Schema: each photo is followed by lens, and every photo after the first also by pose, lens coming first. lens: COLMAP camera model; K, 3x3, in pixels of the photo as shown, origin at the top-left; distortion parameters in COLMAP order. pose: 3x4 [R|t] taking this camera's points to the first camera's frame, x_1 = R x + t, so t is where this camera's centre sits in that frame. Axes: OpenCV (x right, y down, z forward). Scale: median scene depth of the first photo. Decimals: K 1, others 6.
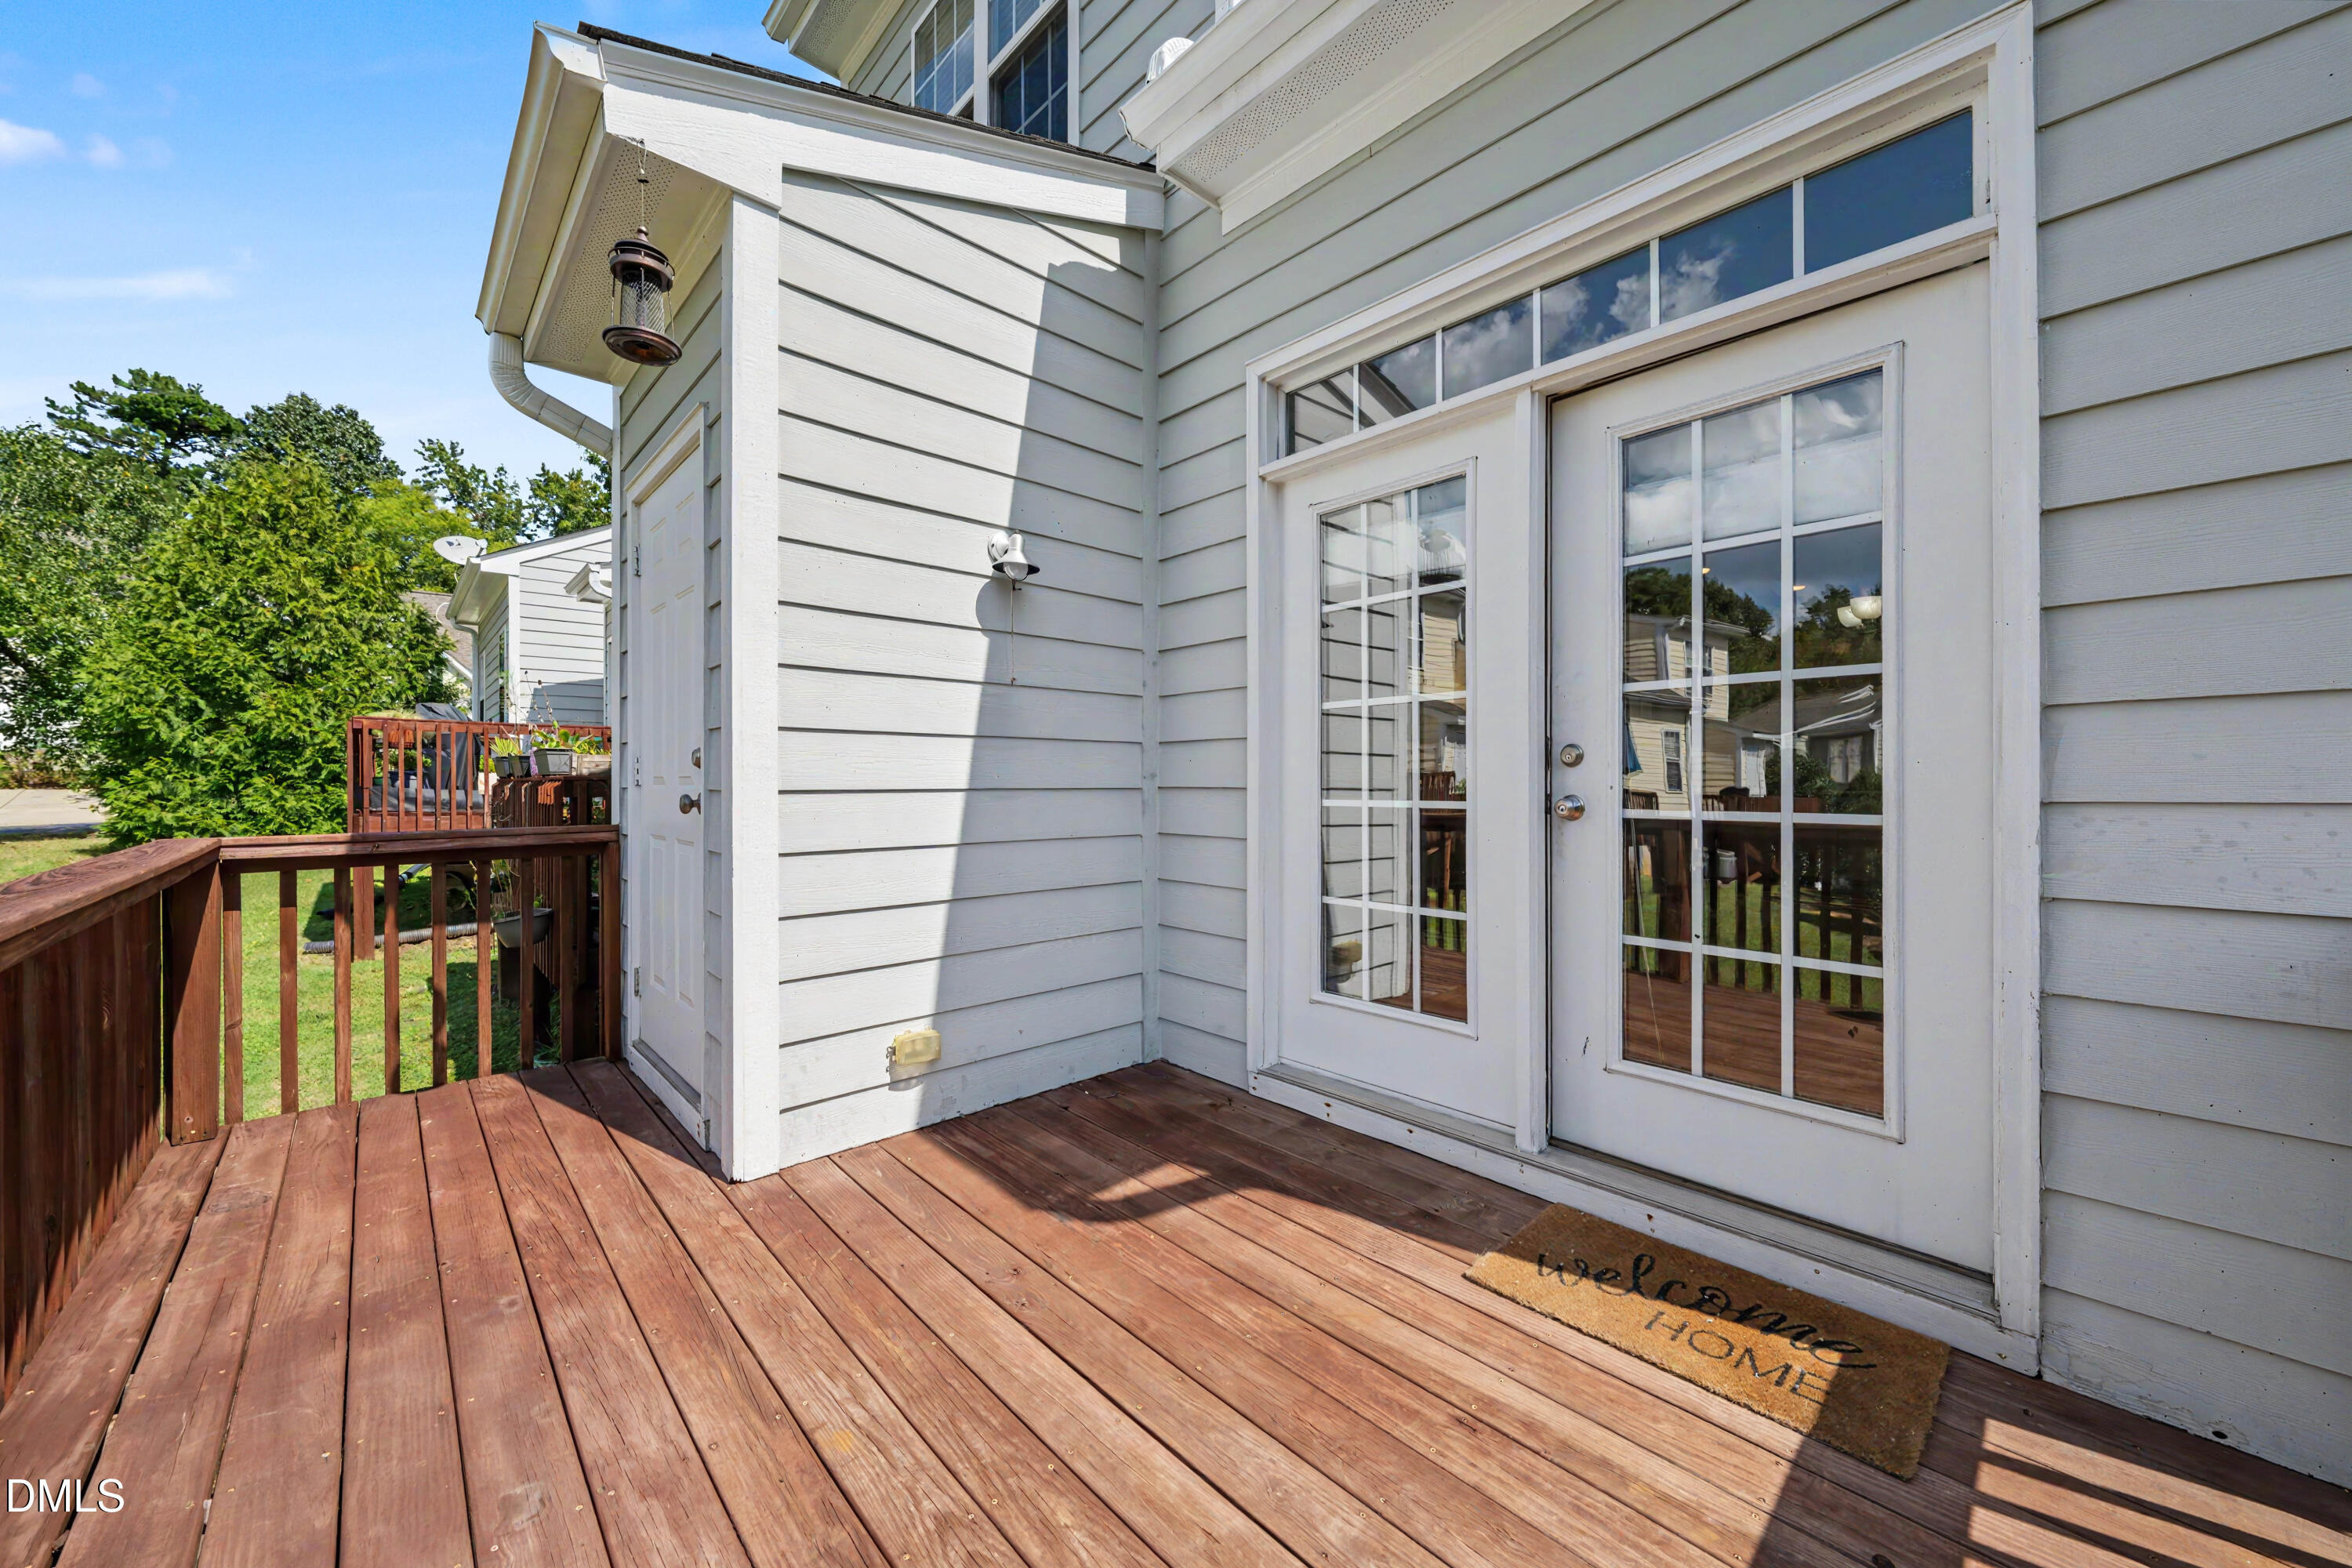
lens RADIAL K [[863.5, 0, 1176.0], [0, 863.5, 788.7], [0, 0, 1]] dist [-0.008676, -0.000075]
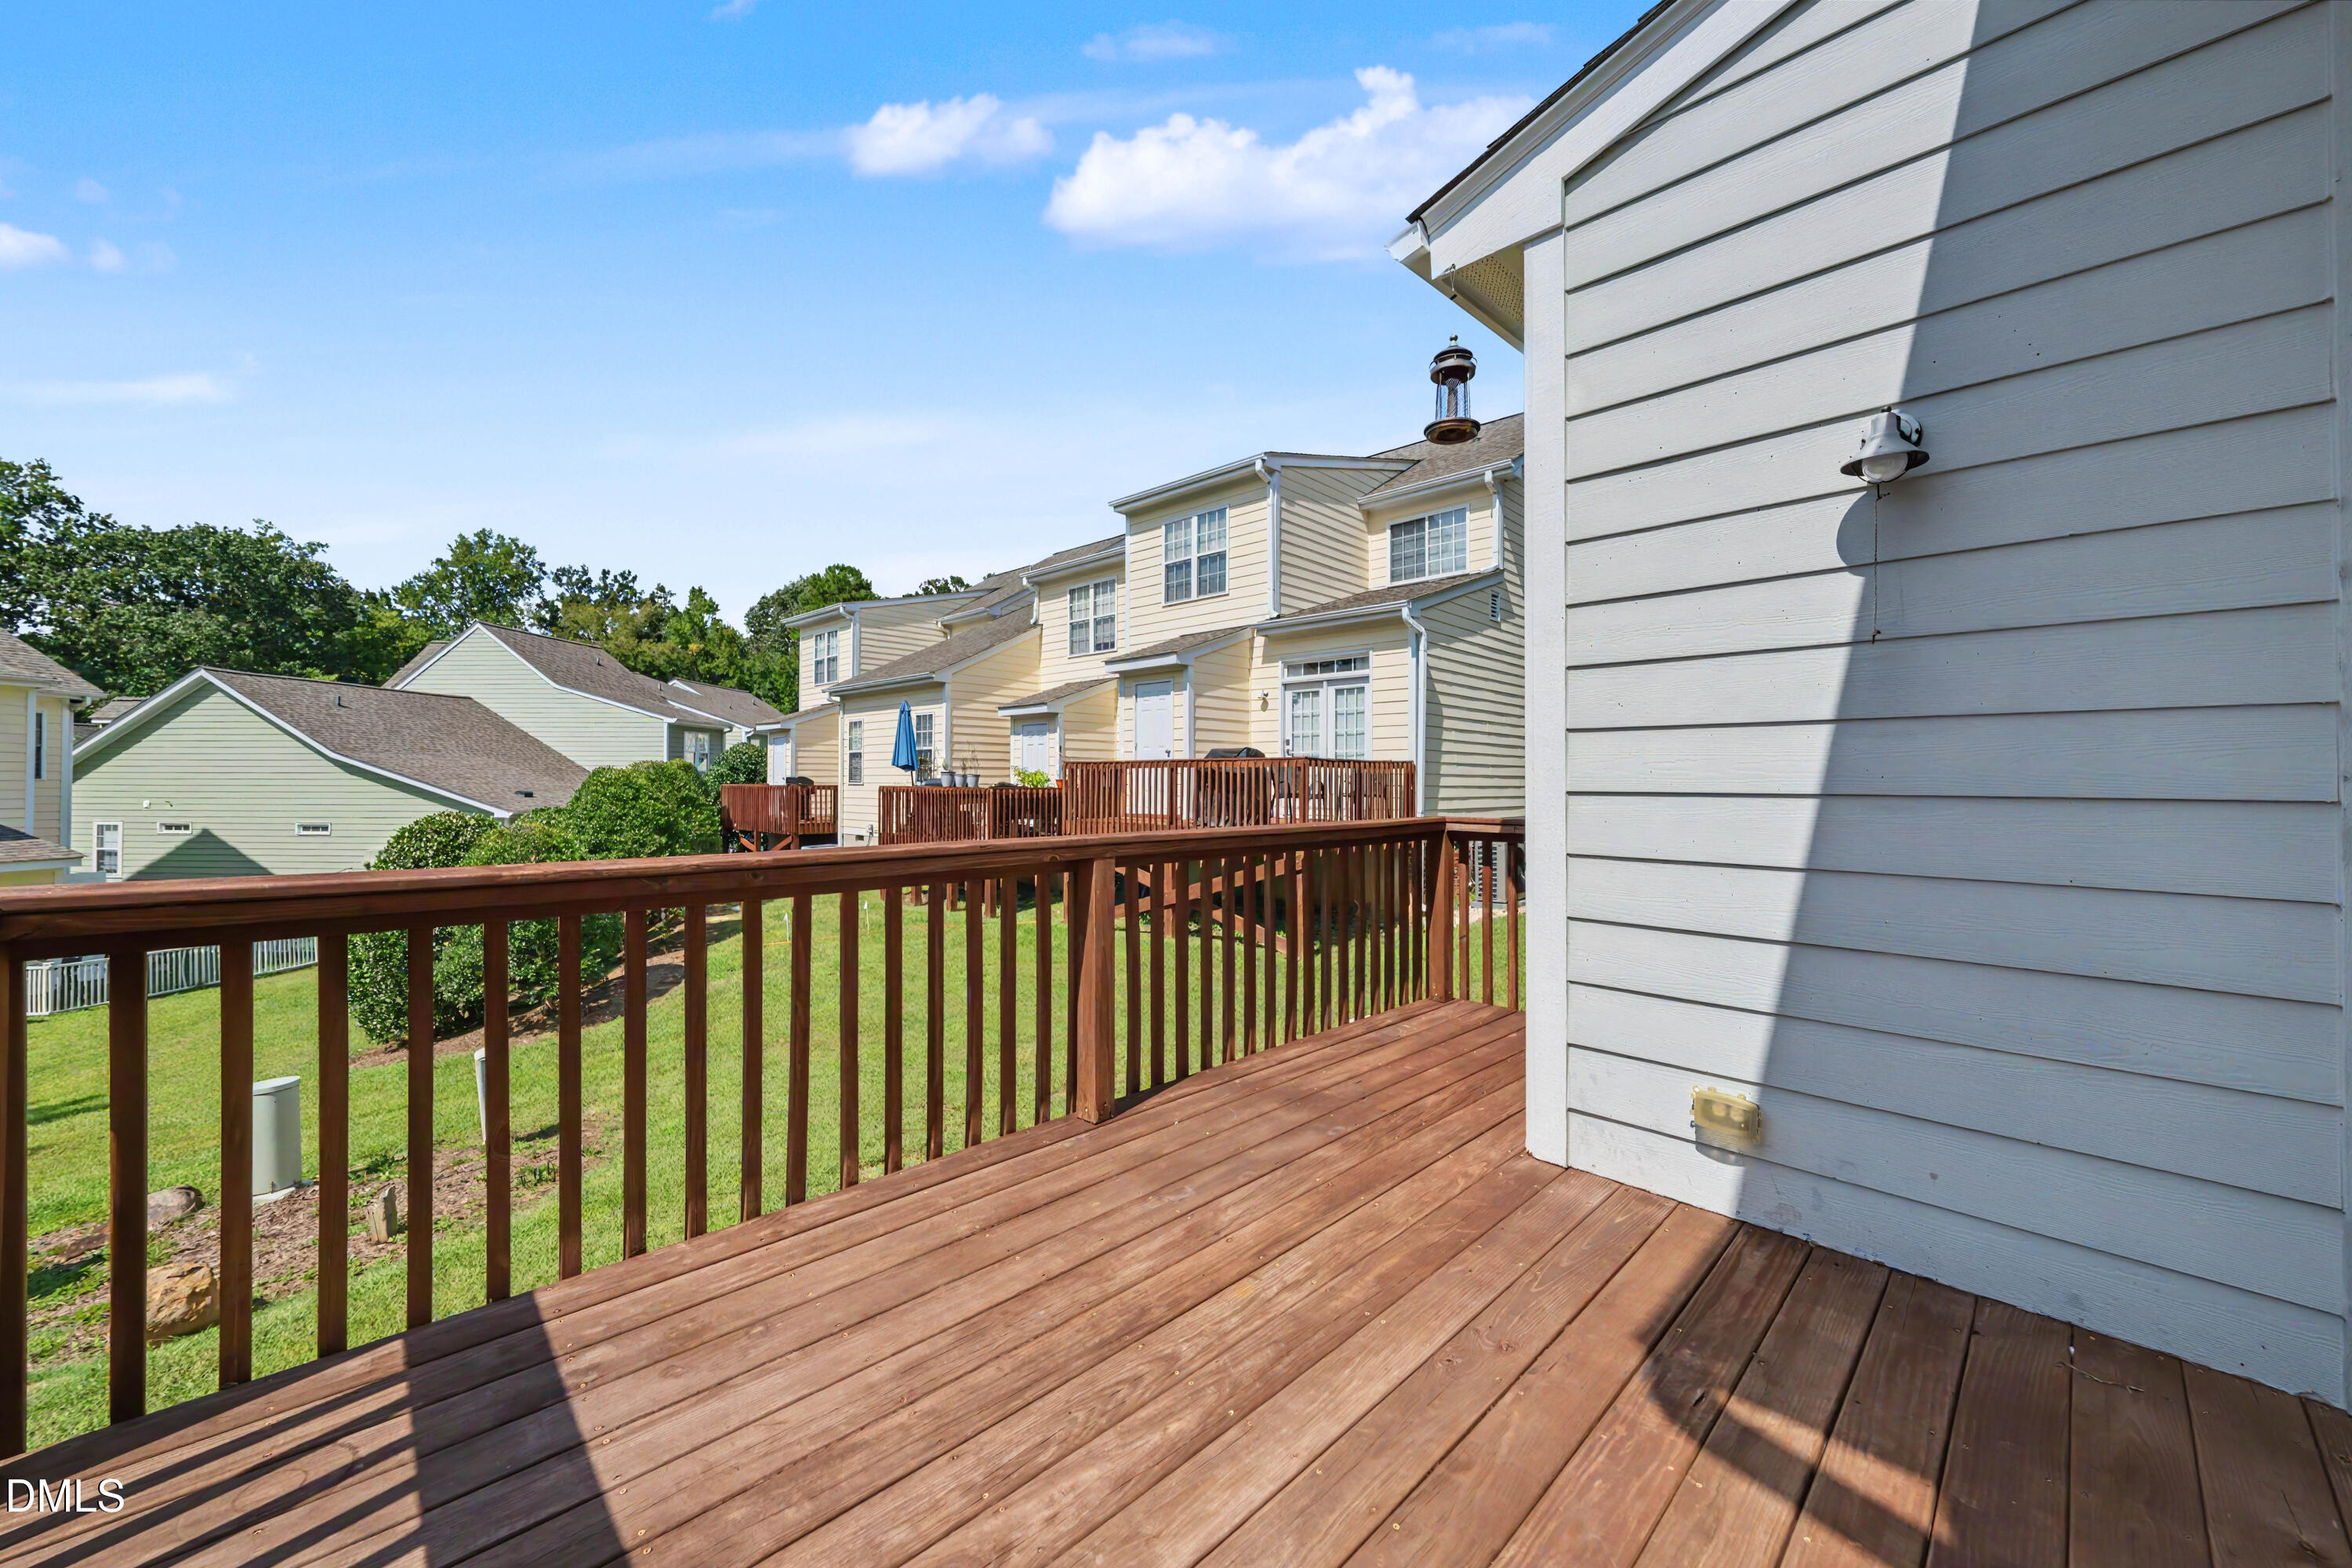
lens RADIAL K [[863.5, 0, 1175.7], [0, 863.5, 772.9], [0, 0, 1]] dist [-0.008676, -0.000075]
pose [[0.016471, -0.005021, -0.999852, 0.570919], [-0.012989, 0.999902, -0.005235, -0.007696], [0.999780, 0.013074, 0.016404, 0.545525]]
